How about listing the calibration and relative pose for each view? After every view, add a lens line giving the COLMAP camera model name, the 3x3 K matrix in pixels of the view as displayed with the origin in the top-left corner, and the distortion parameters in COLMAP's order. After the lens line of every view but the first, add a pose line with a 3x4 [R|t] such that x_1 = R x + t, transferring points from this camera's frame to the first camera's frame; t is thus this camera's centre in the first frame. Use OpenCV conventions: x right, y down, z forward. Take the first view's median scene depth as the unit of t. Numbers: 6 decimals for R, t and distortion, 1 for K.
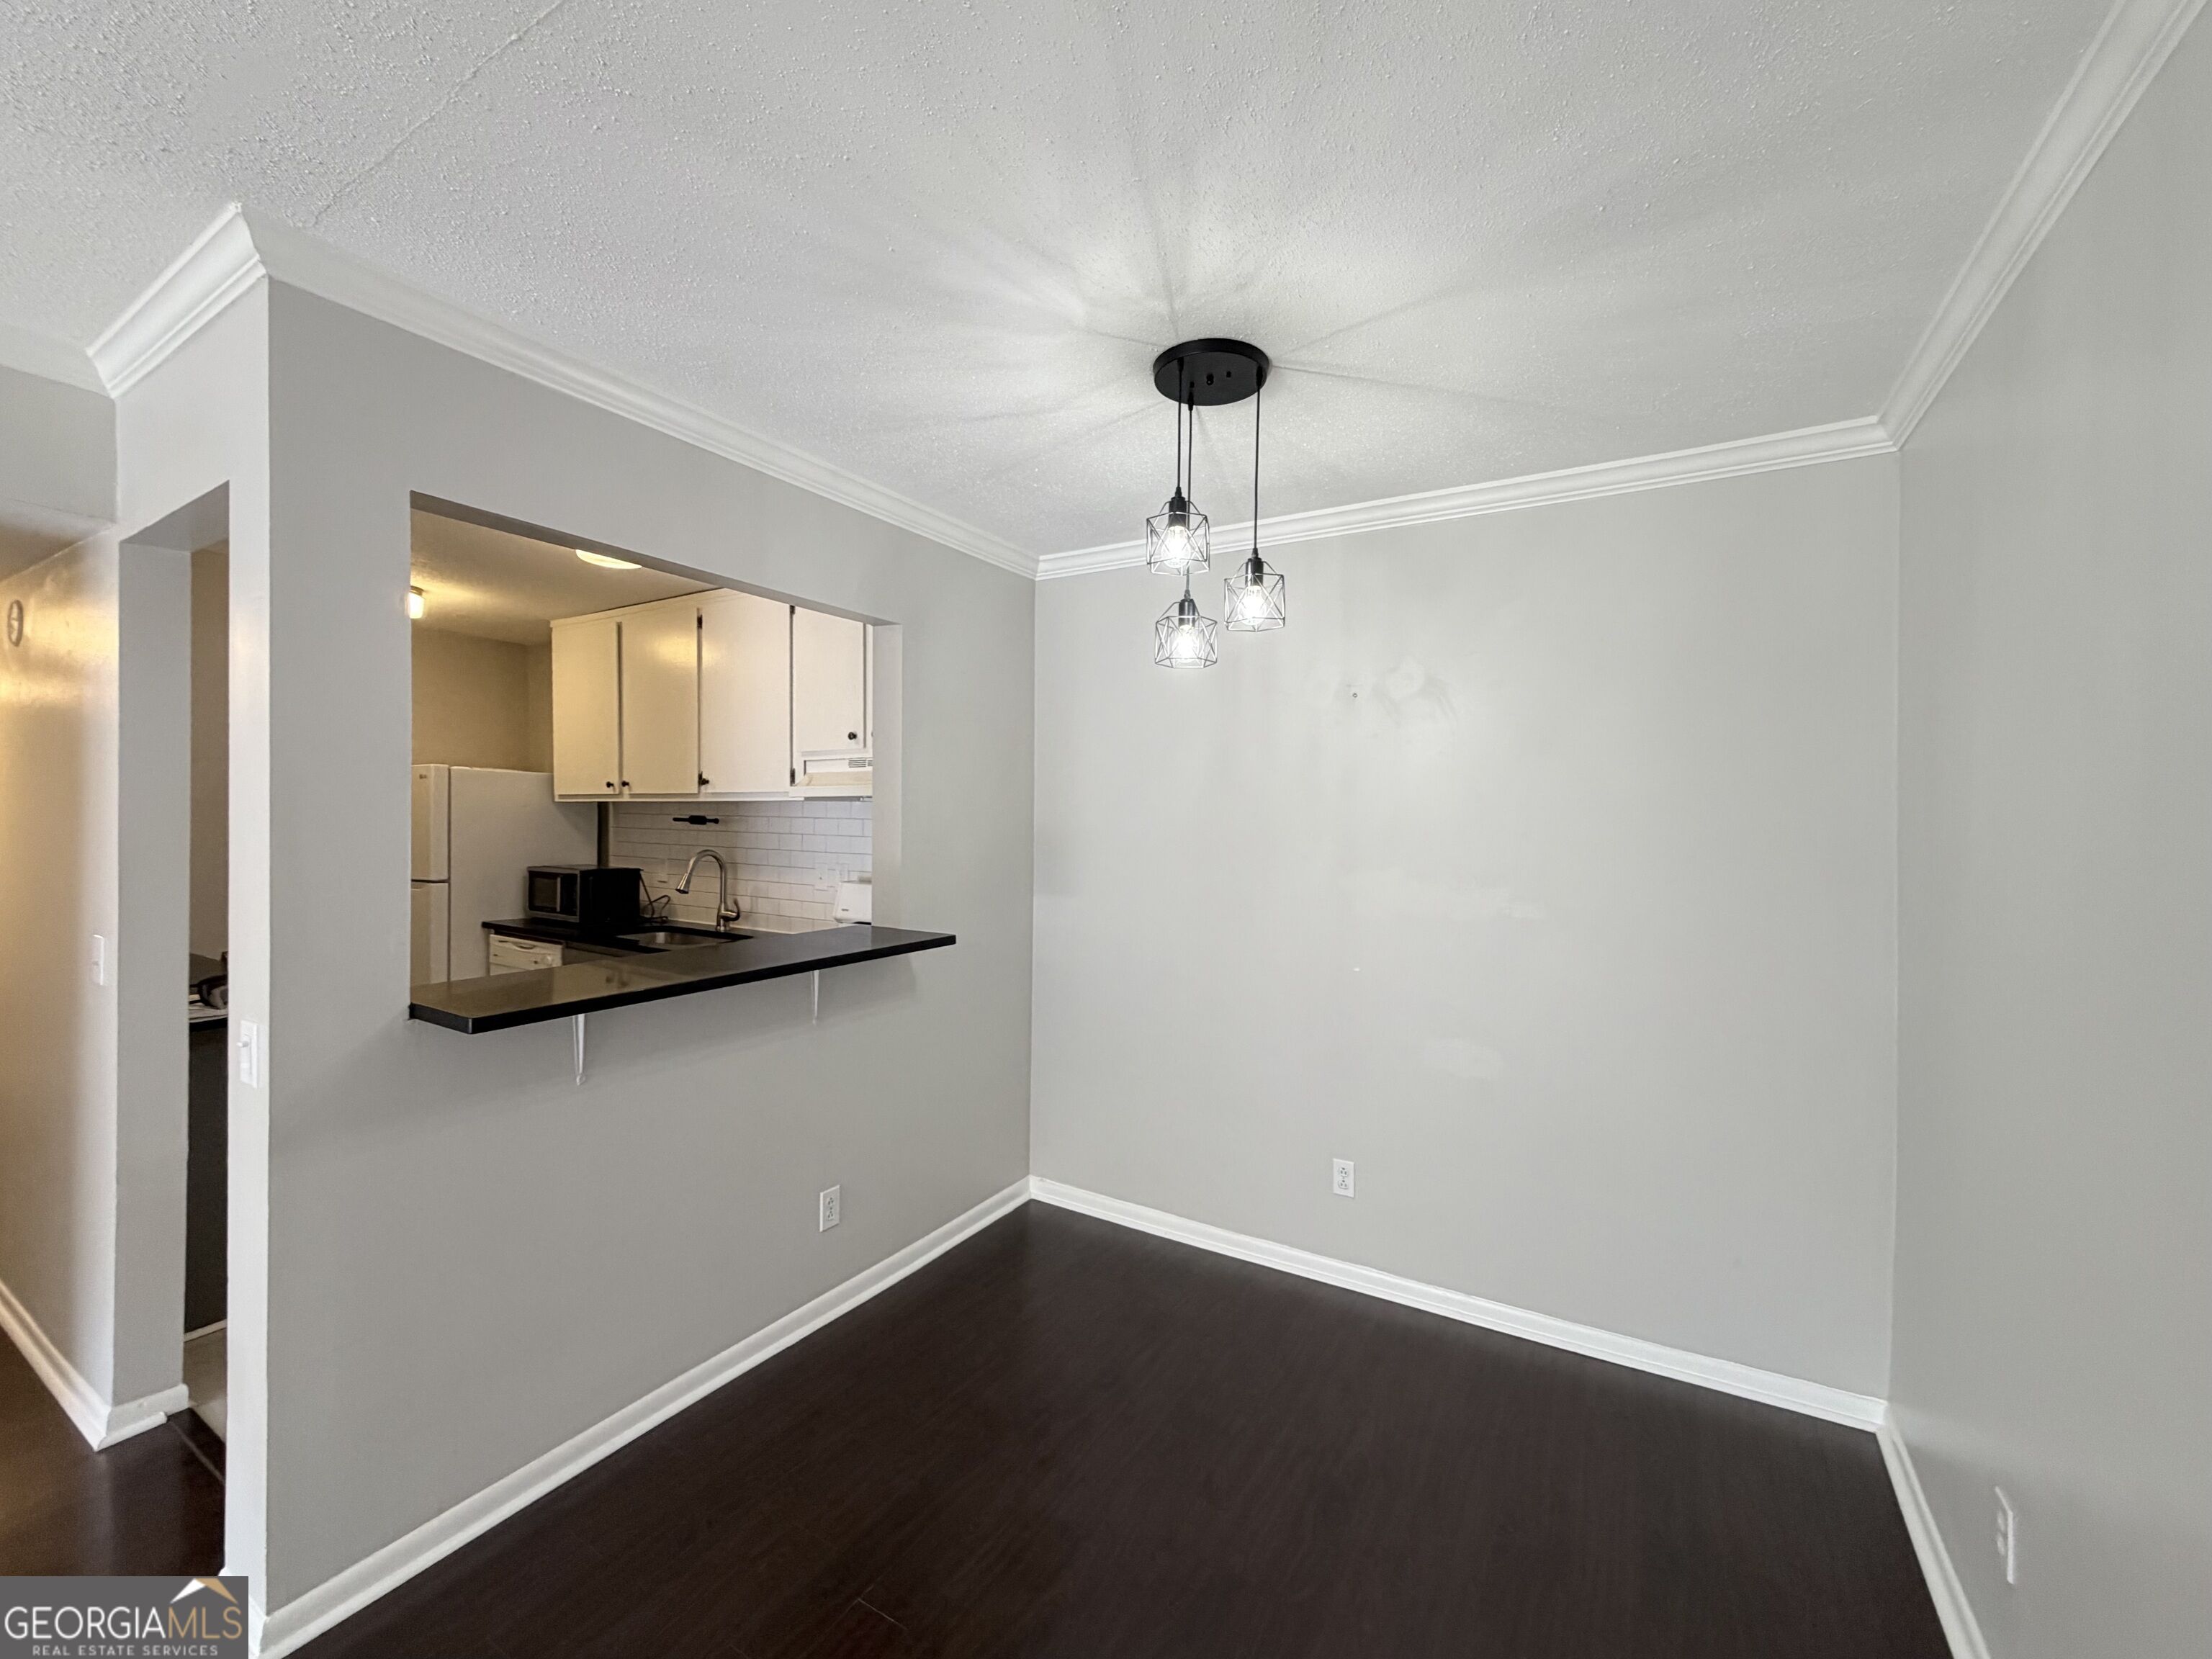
lens RADIAL K [[909.4, 0, 1098.8], [0, 909.4, 834.2], [0, 0, 1]] dist [0.000307, -0.000301]
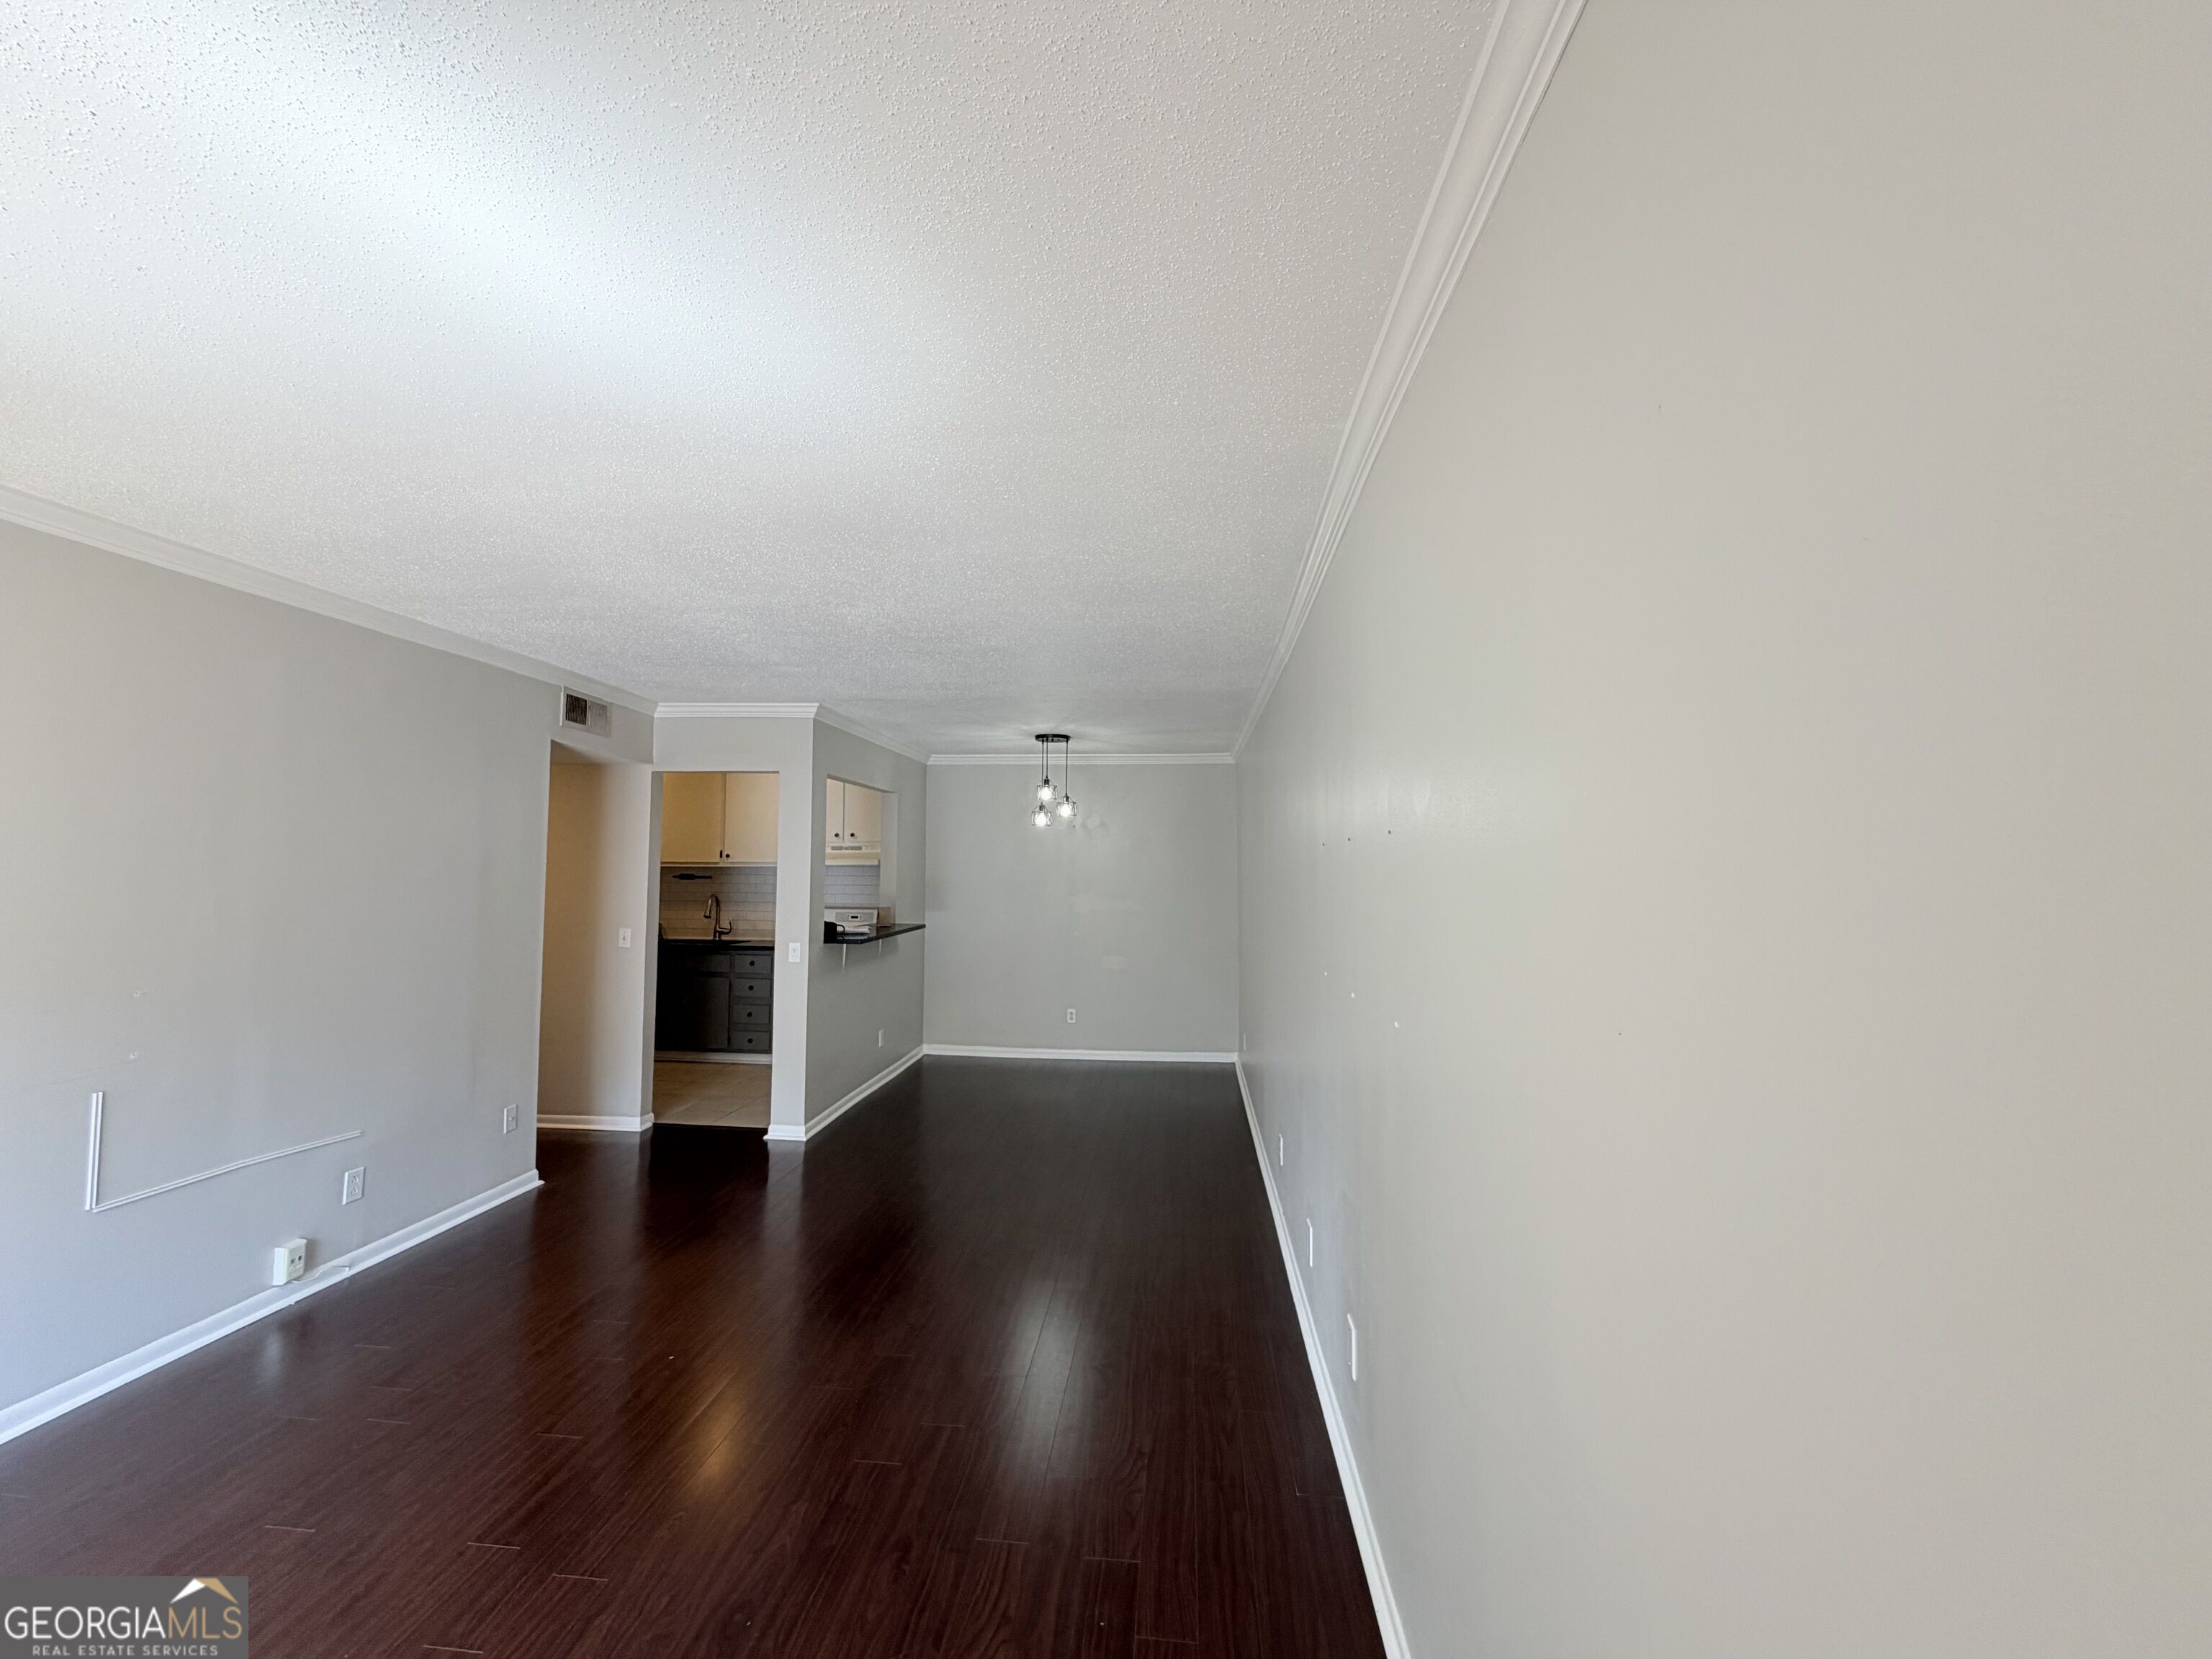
lens RADIAL K [[876.8, 0, 1097.0], [0, 876.8, 828.7], [0, 0, 1]] dist [-0.000758, -0.000209]
pose [[0.901280, 0.013471, 0.433028, -0.487359], [0.012521, 0.998289, -0.057118, -0.002061], [-0.433057, 0.056901, 0.899569, -0.837604]]
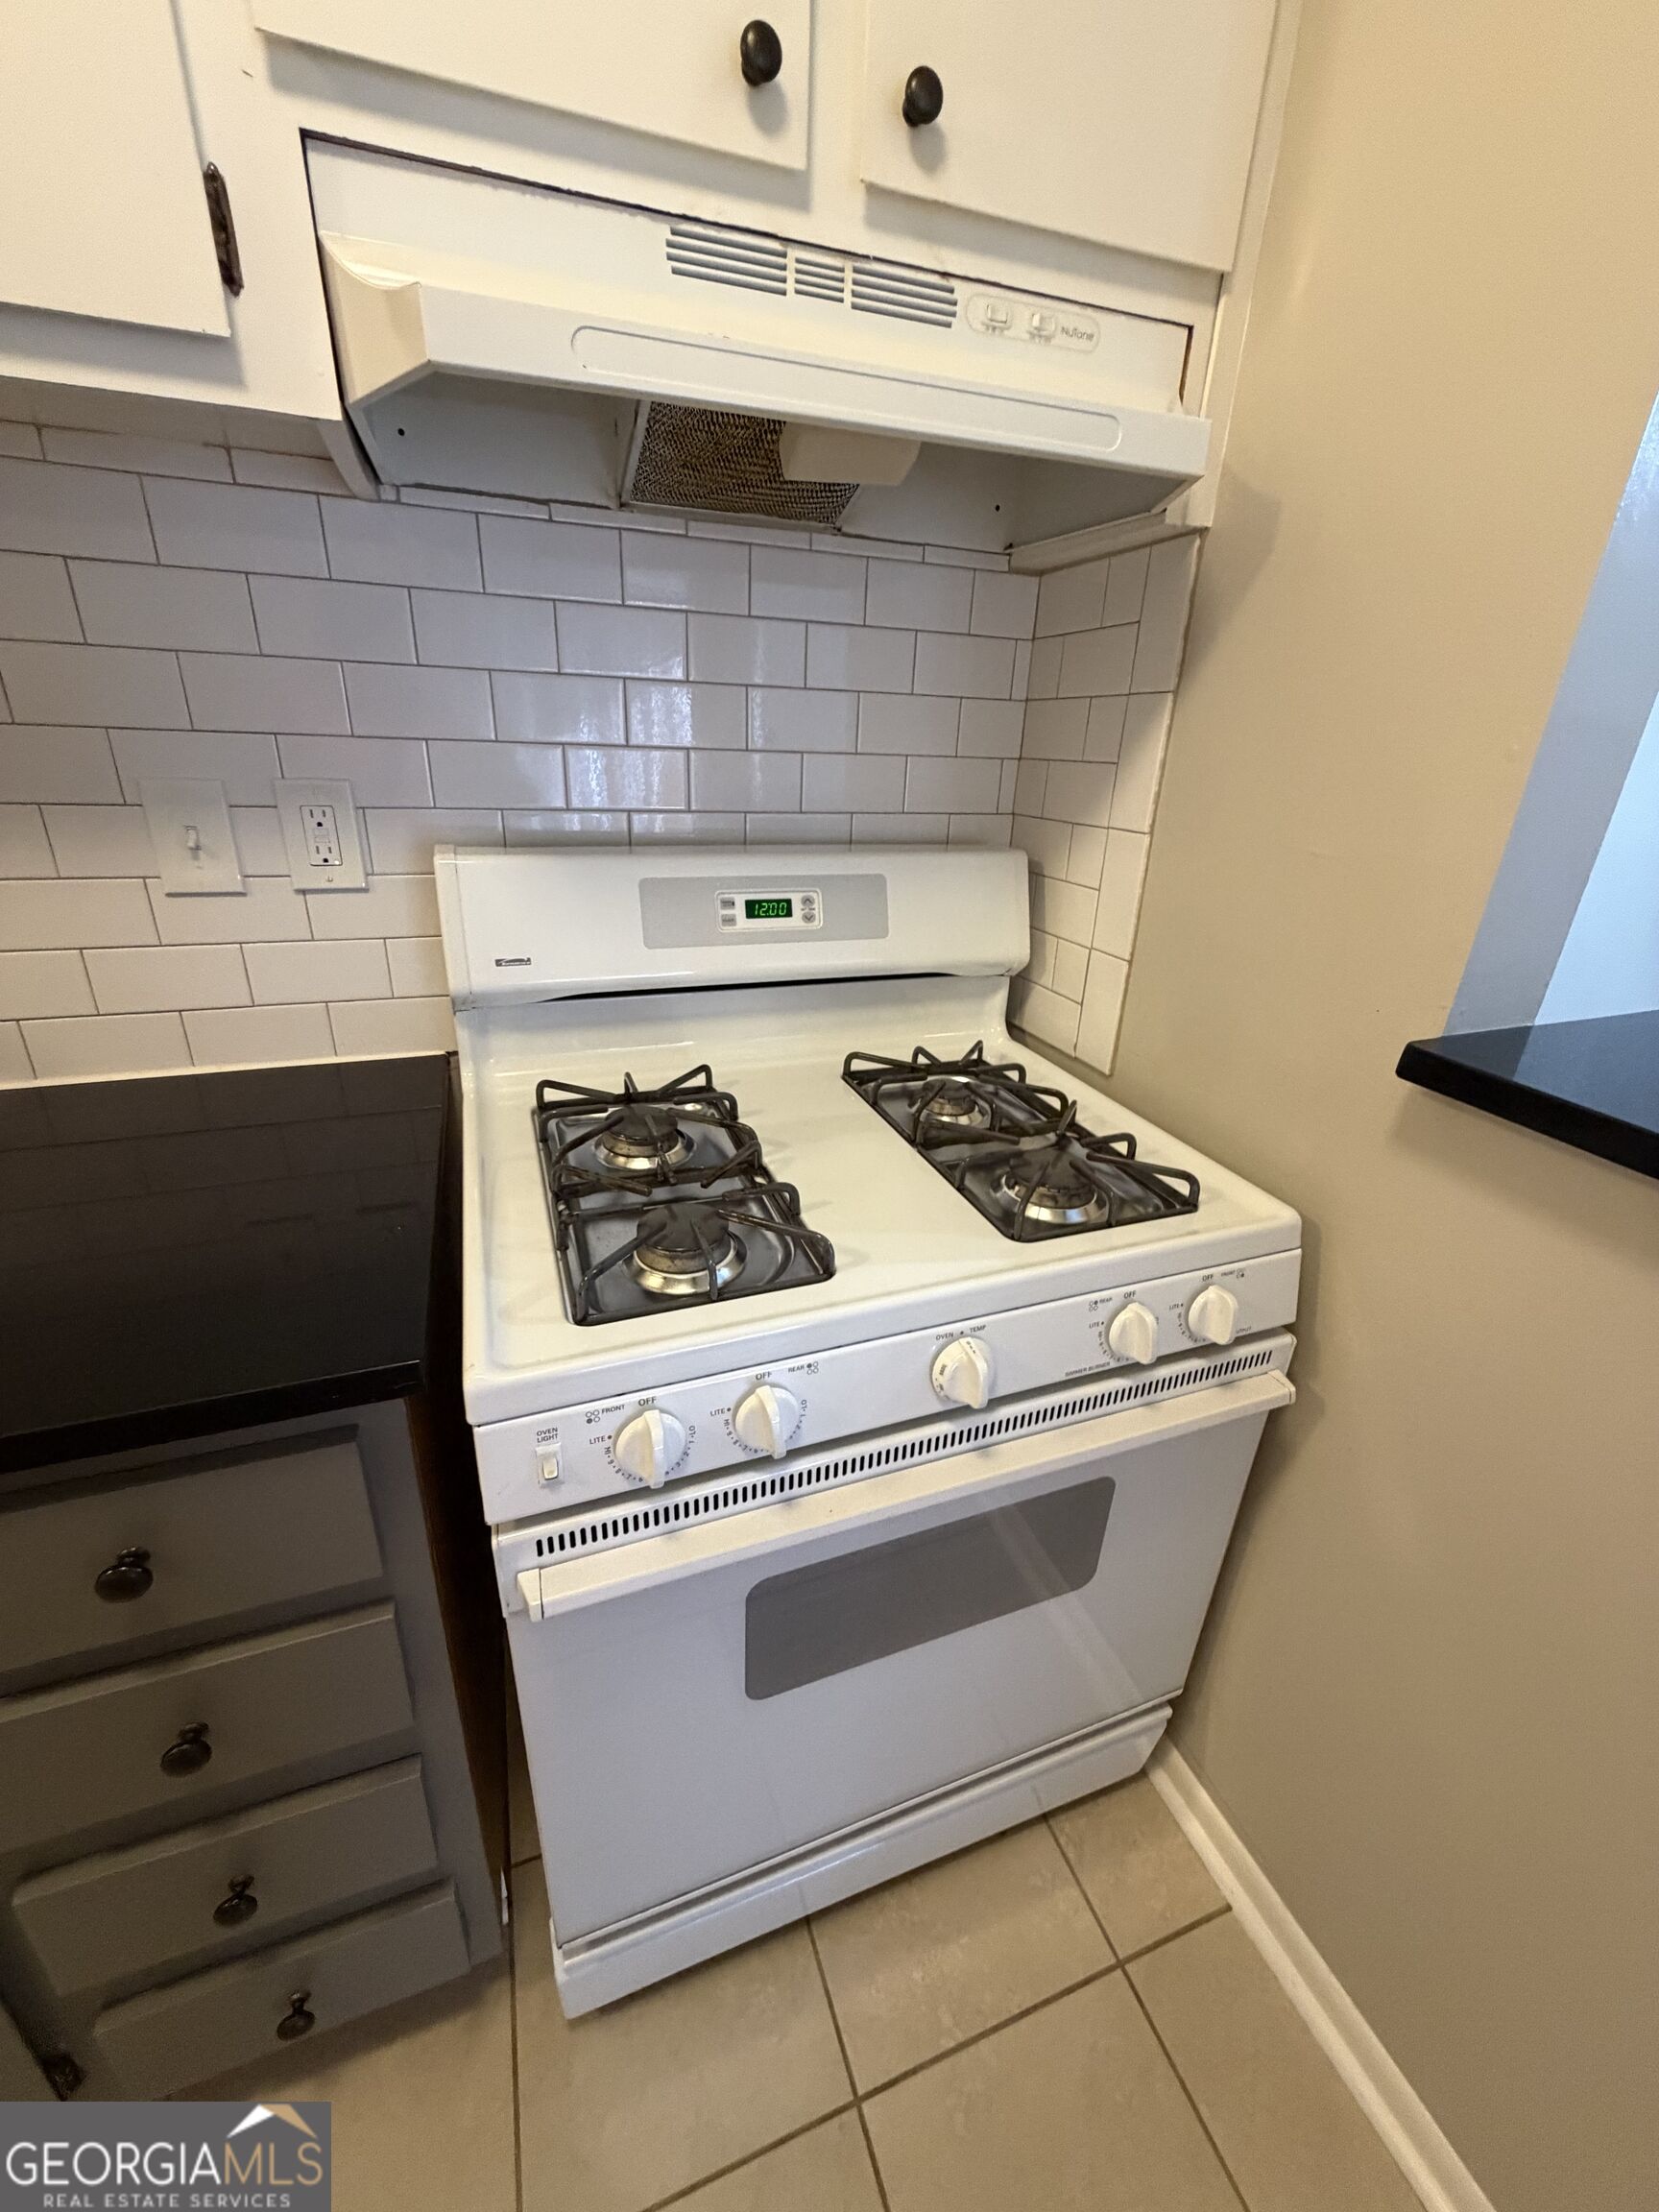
lens RADIAL K [[879.8, 0, 832.6], [0, 879.8, 1101.7], [0, 0, 1]] dist [0.001793, 0.000305]
pose [[0.615167, -0.299726, 0.729201, -0.374521], [-0.016697, 0.919756, 0.392136, 0.015311], [-0.788220, -0.253405, 0.560799, 0.675449]]
